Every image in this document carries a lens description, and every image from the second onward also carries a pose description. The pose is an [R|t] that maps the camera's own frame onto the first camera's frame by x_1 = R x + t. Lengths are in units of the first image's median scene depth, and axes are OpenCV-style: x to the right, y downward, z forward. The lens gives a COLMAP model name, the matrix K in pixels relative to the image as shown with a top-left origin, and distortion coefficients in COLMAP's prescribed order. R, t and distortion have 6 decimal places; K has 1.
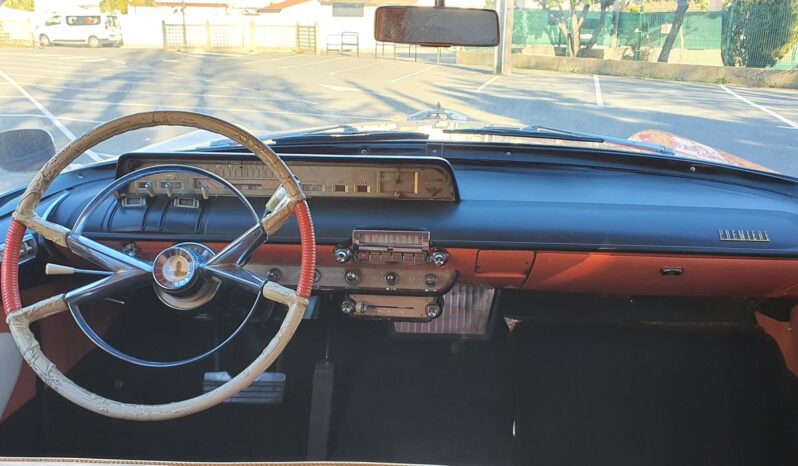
lens RADIAL K [[760.5, 0, 392.1], [0, 760.5, 232.4], [0, 0, 1]] dist [0.128166, -0.292321]
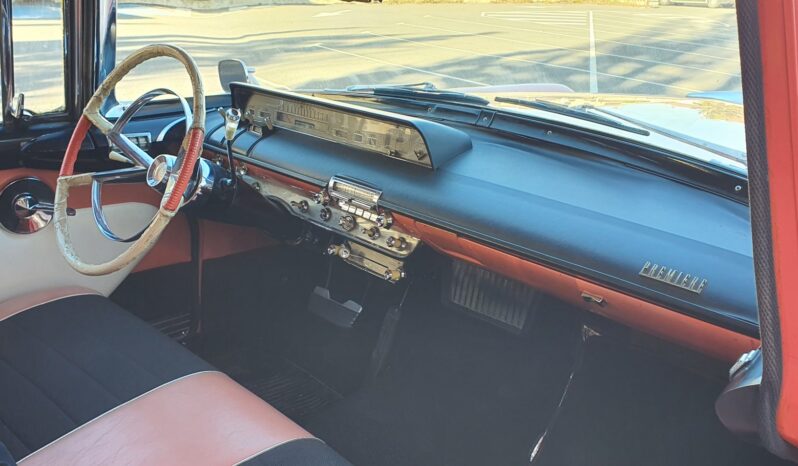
lens RADIAL K [[760.5, 0, 392.1], [0, 760.5, 232.4], [0, 0, 1]] dist [0.128166, -0.292321]
pose [[0.731777, 0.229750, -0.641651, 0.641329], [-0.202924, 0.972217, 0.116686, -0.061244], [0.650633, 0.044819, 0.758069, 0.236068]]
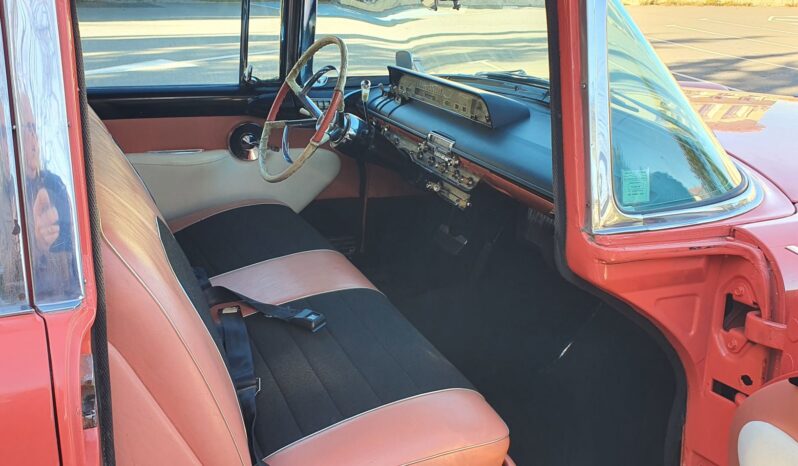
lens RADIAL K [[760.5, 0, 392.1], [0, 760.5, 232.4], [0, 0, 1]] dist [0.128166, -0.292321]
pose [[0.452715, 0.297331, -0.840620, 1.129011], [-0.261096, 0.945645, 0.193866, -0.078497], [0.852571, 0.131717, 0.505740, 0.184027]]
